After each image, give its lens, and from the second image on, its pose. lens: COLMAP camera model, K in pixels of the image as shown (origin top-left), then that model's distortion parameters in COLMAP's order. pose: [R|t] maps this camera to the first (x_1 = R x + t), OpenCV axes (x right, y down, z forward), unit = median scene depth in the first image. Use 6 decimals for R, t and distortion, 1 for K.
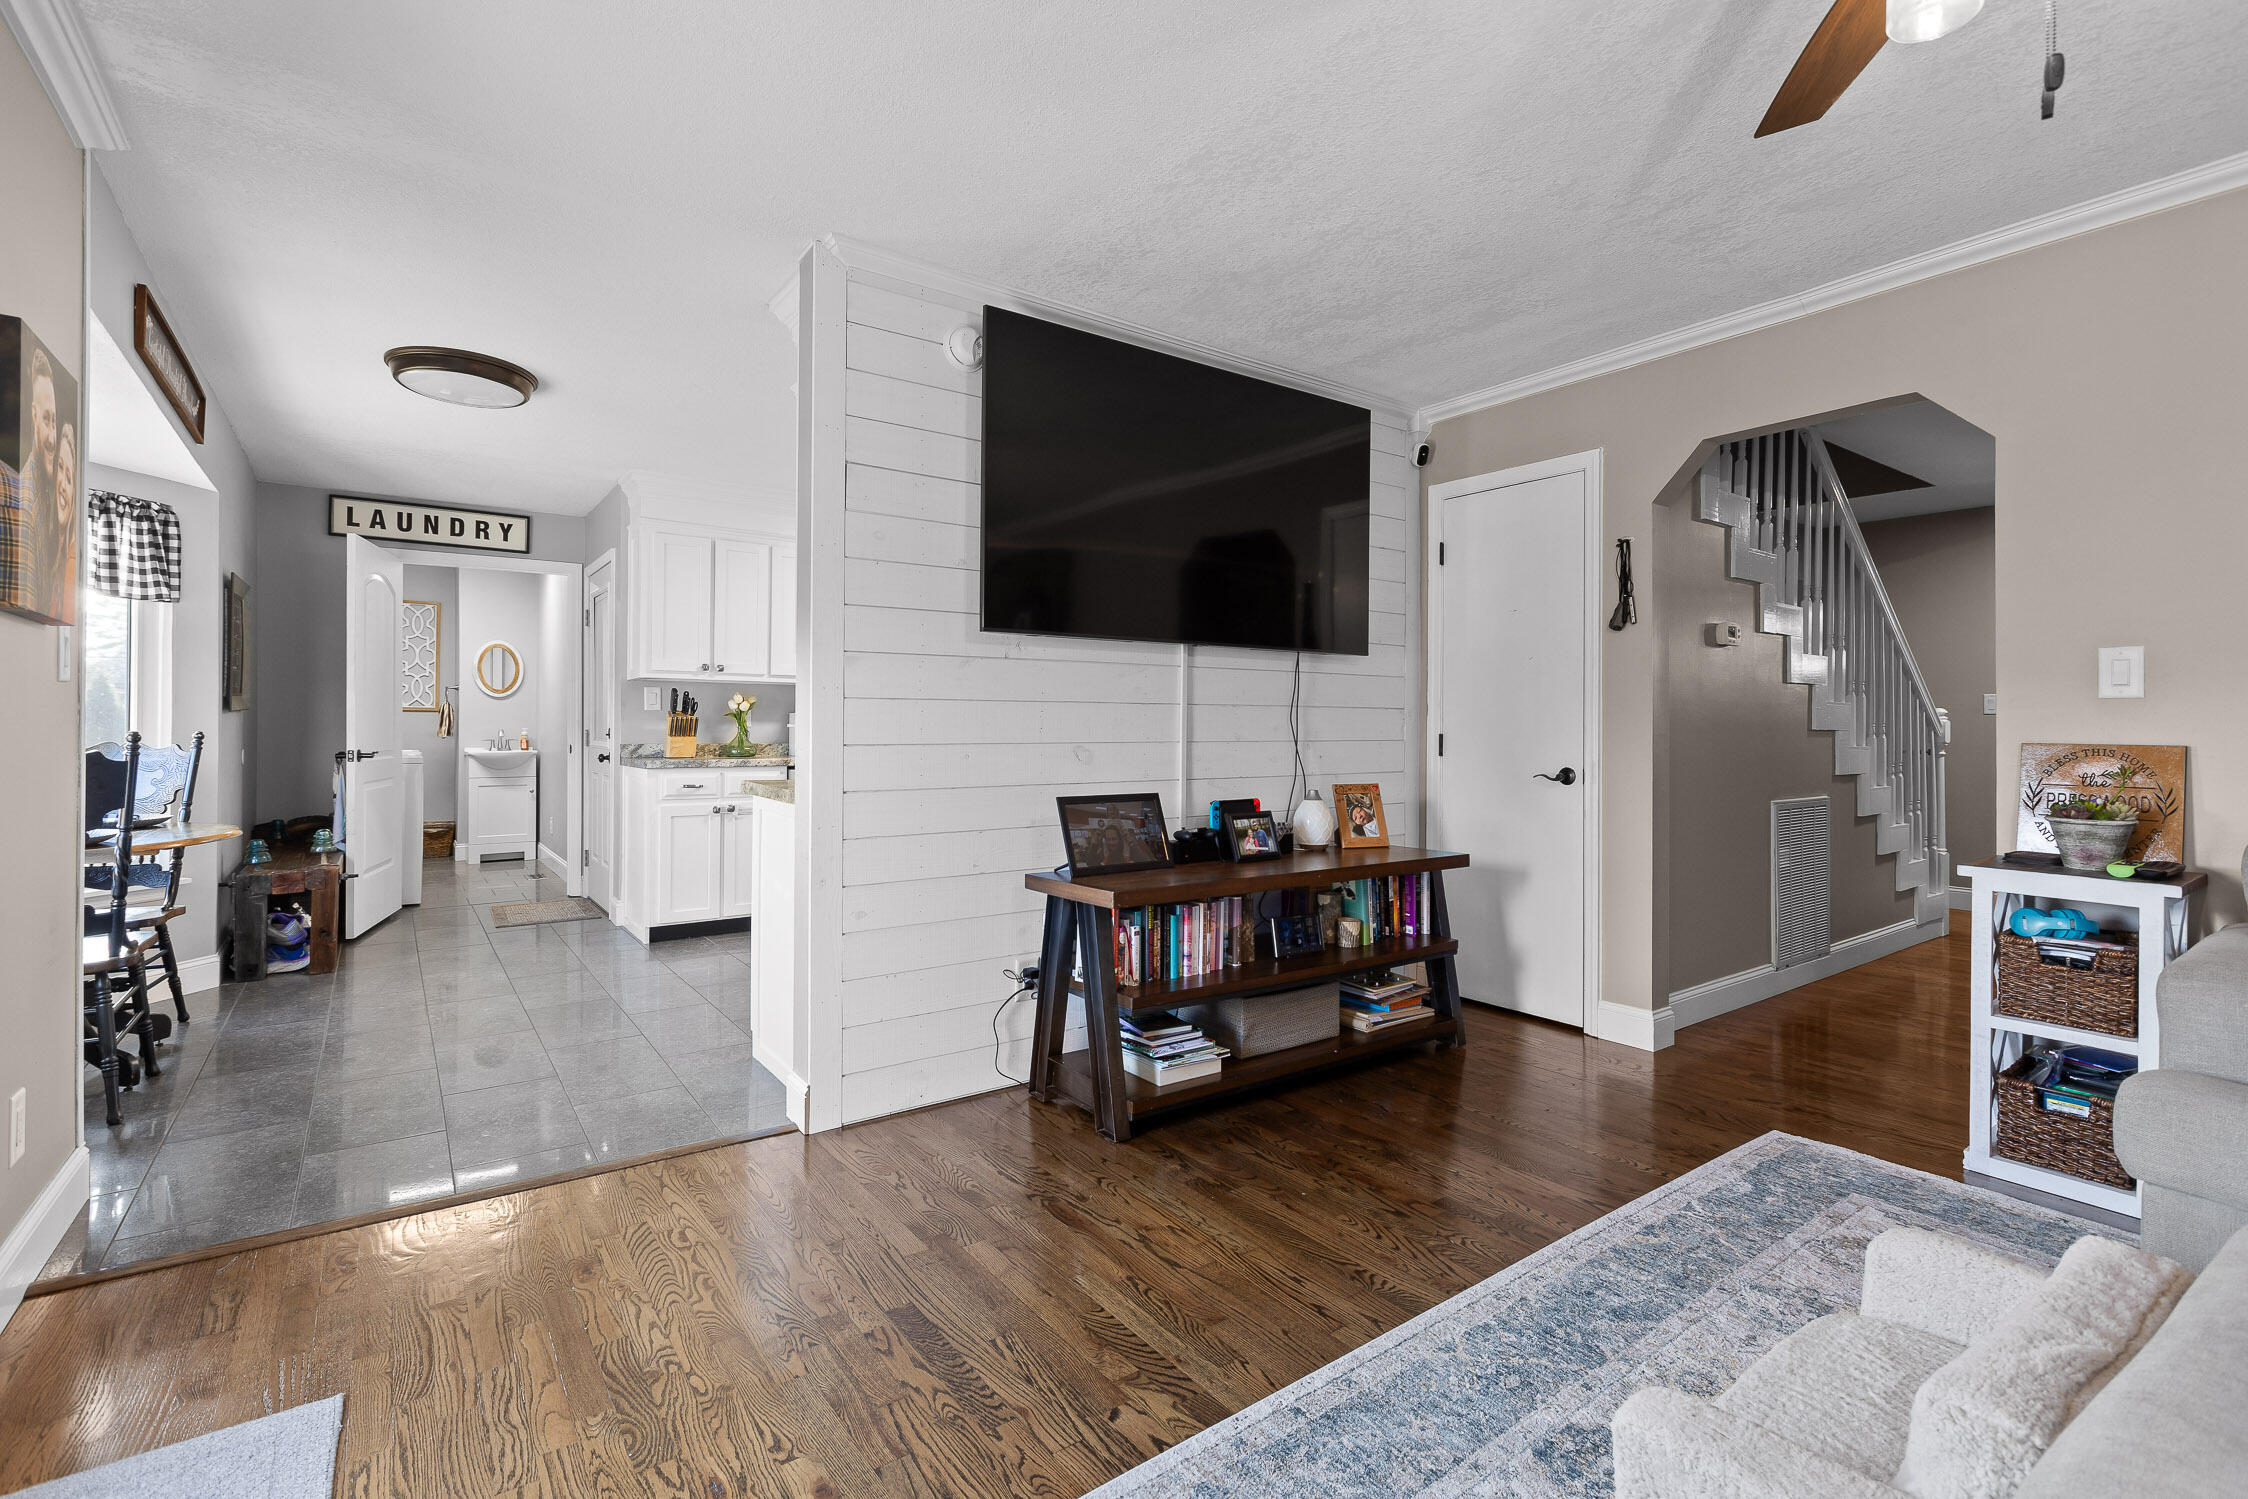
lens RADIAL K [[1020.2, 0, 1126.5], [0, 1020.2, 722.4], [0, 0, 1]] dist [0.003753, -0.000481]
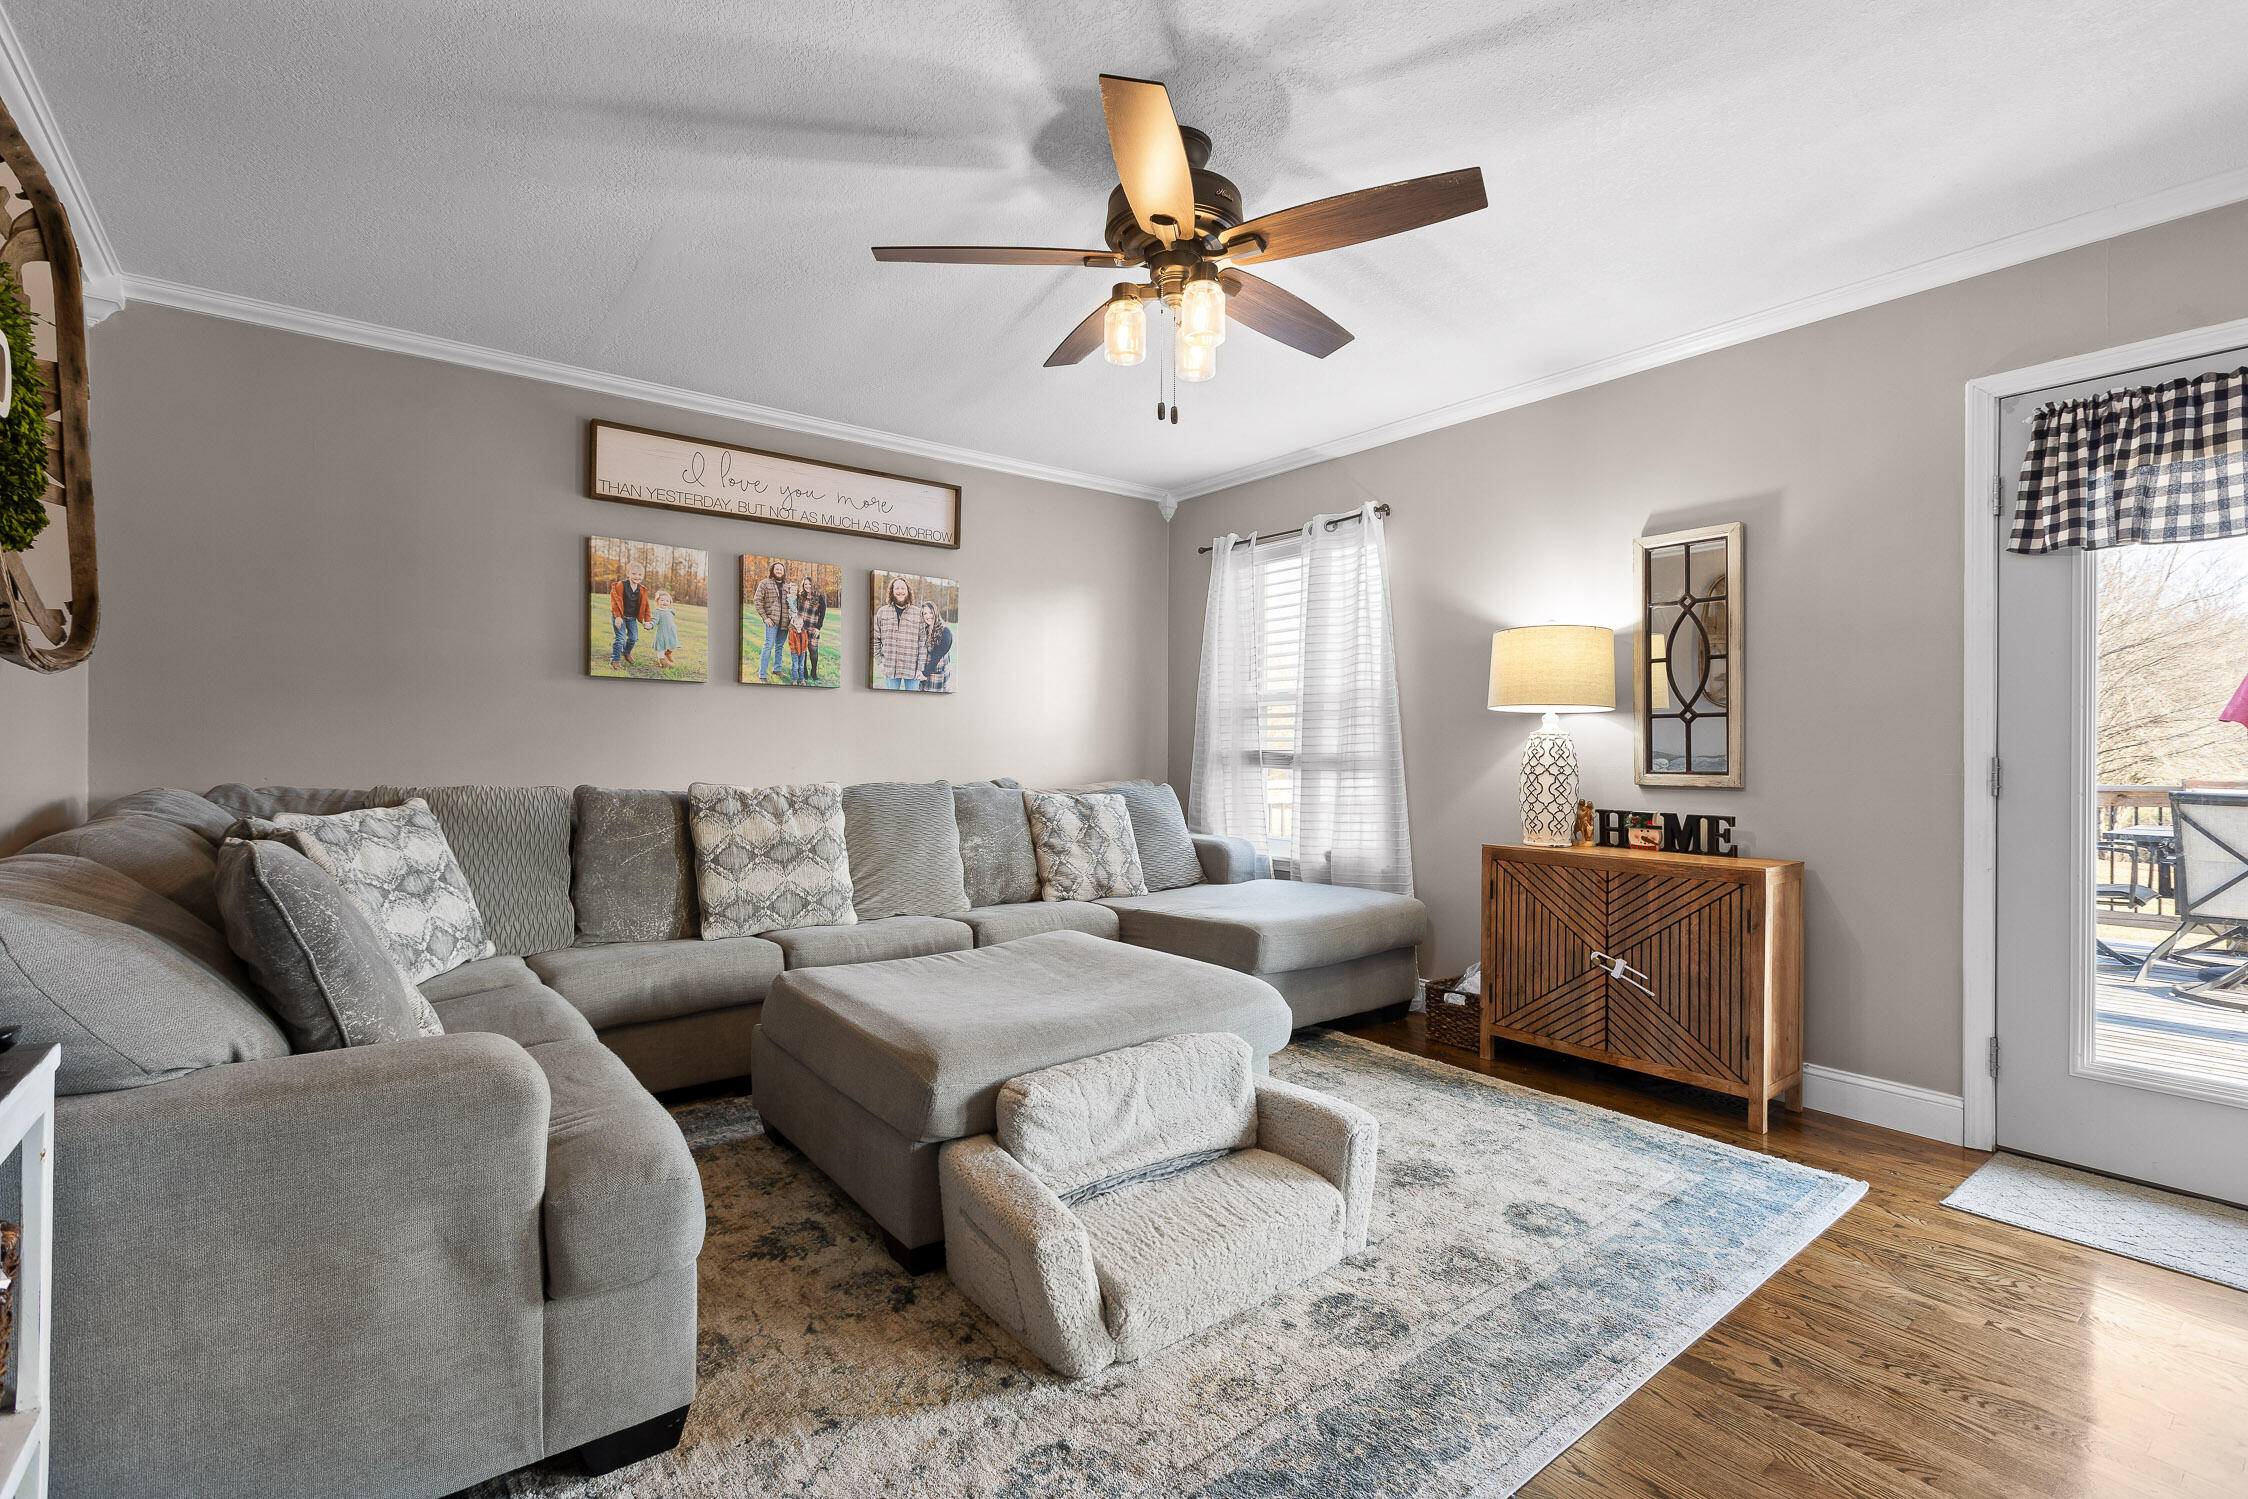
lens RADIAL K [[1020.2, 0, 1128.7], [0, 1020.2, 749.8], [0, 0, 1]] dist [0.003753, -0.000481]
pose [[-0.999363, -0.009112, -0.034502, 0.354787], [-0.008983, 0.999952, -0.003913, 0.010245], [0.034536, -0.003601, -0.999397, 1.005737]]
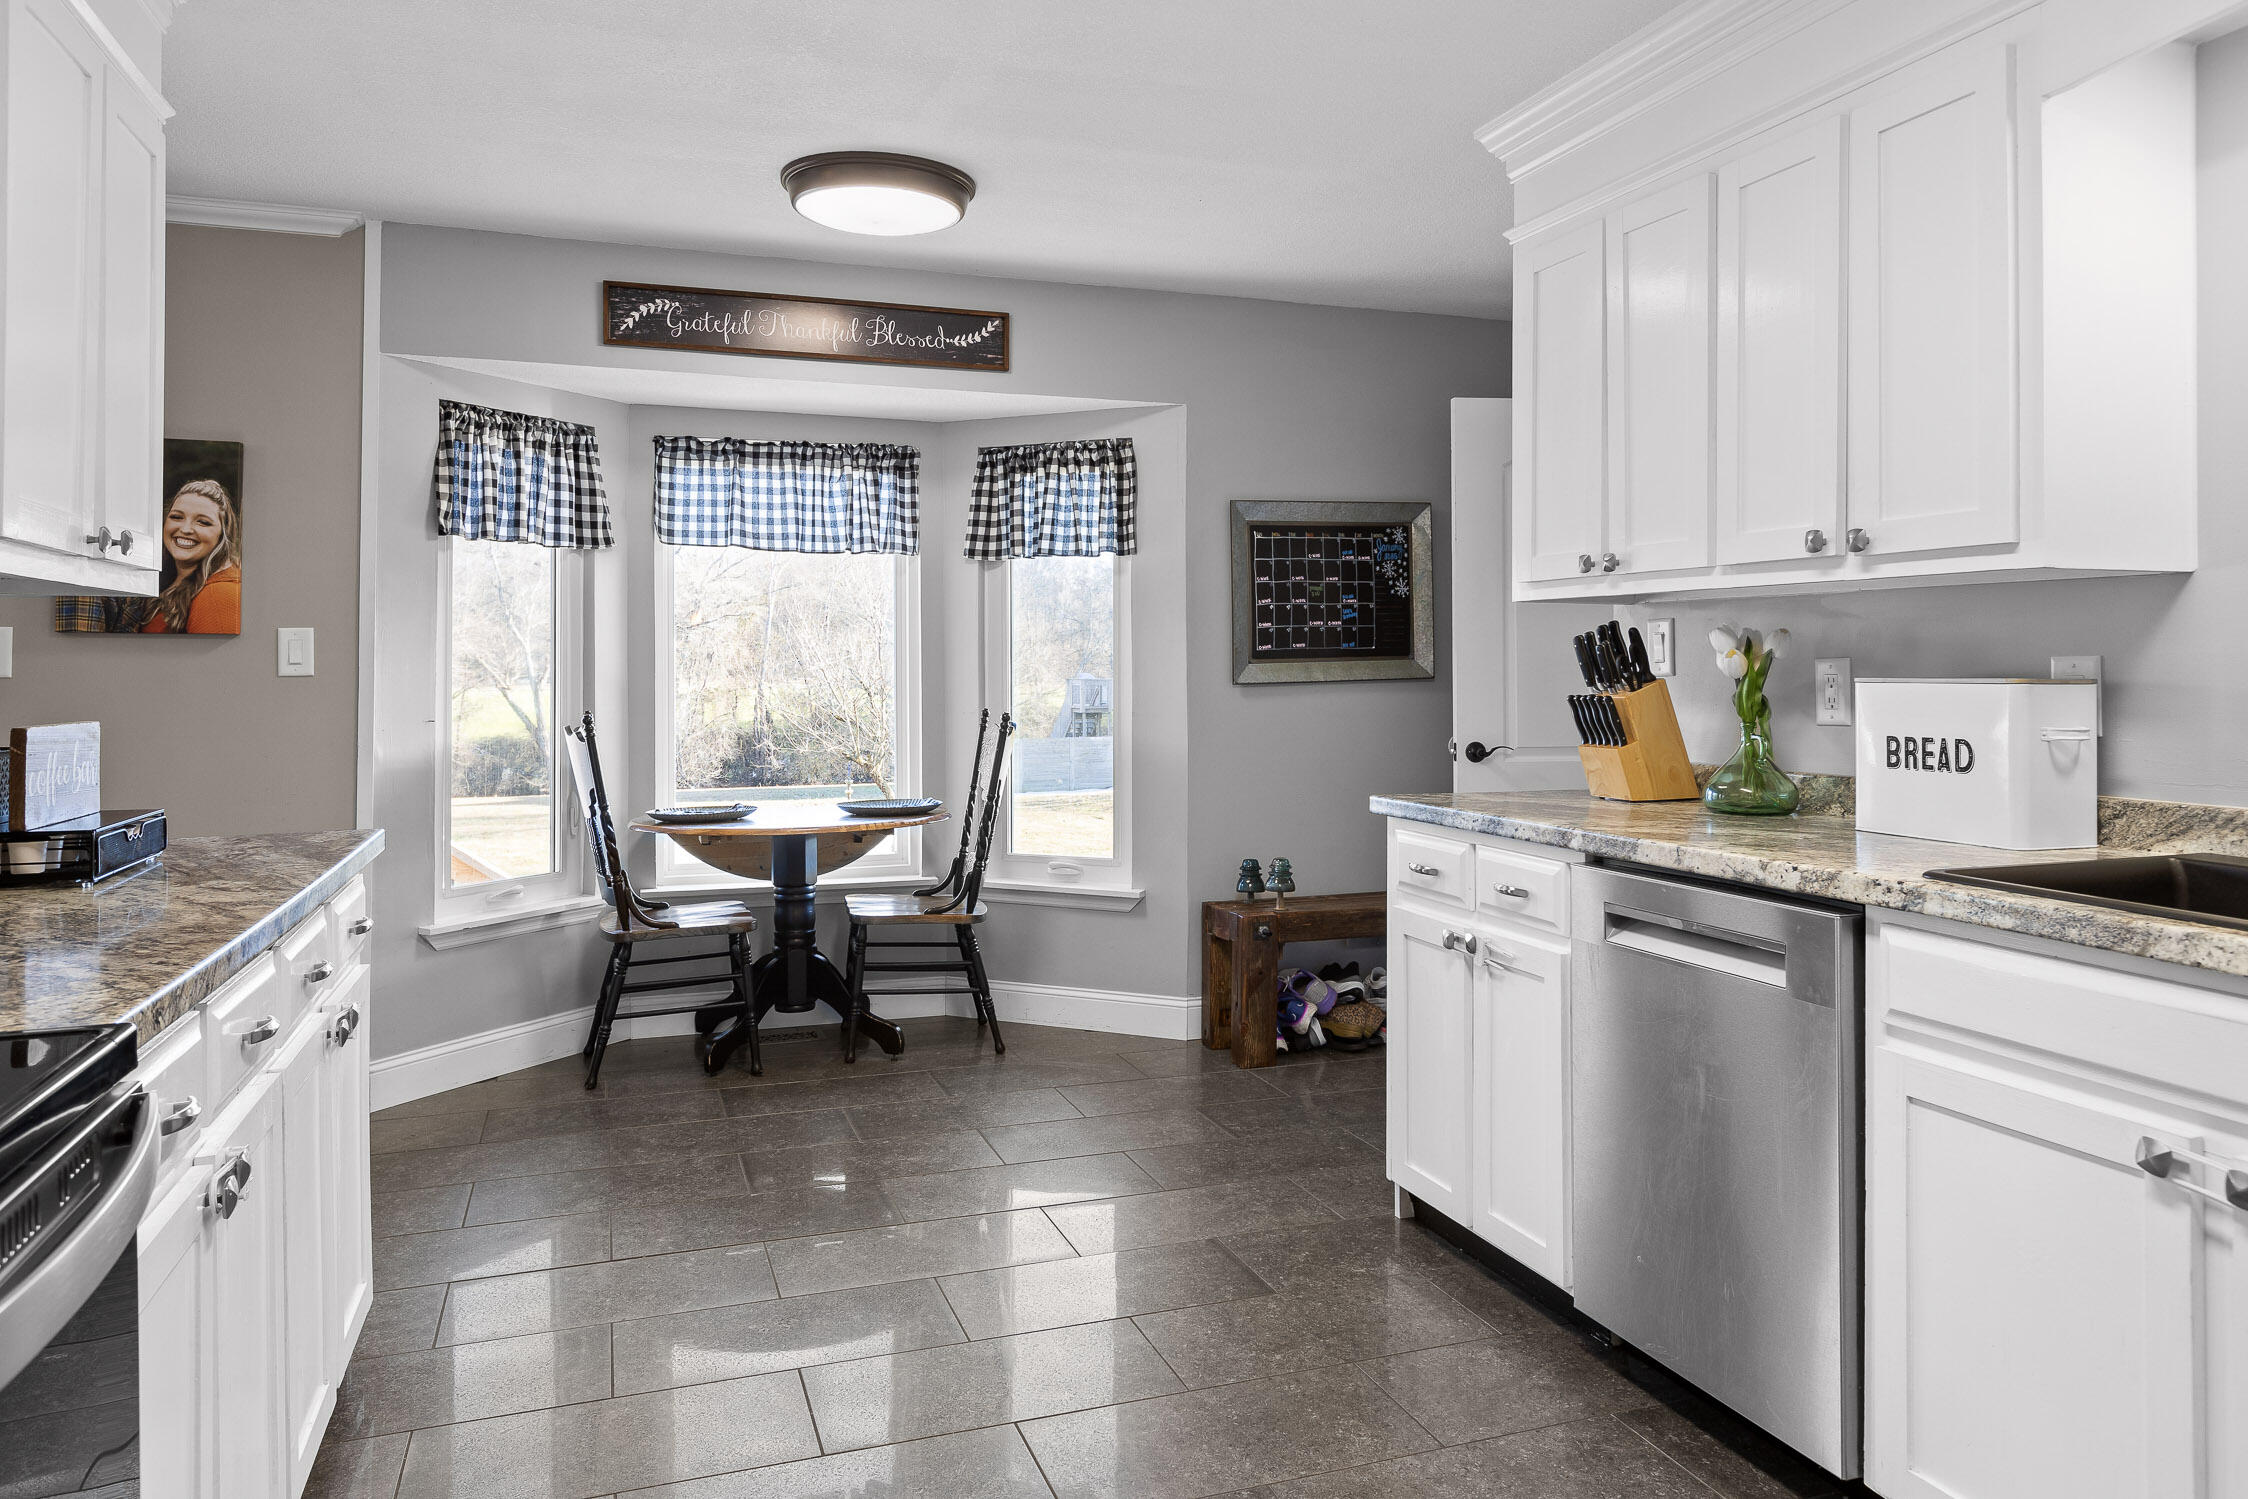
lens RADIAL K [[1487.7, 0, 1122.8], [0, 1487.7, 647.6], [0, 0, 1]] dist [0.002129, 0.000485]
pose [[-0.287177, -0.017290, -0.957722, 0.268130], [0.005963, 0.999785, -0.019838, -0.021291], [0.957859, -0.011408, -0.287012, 1.609130]]
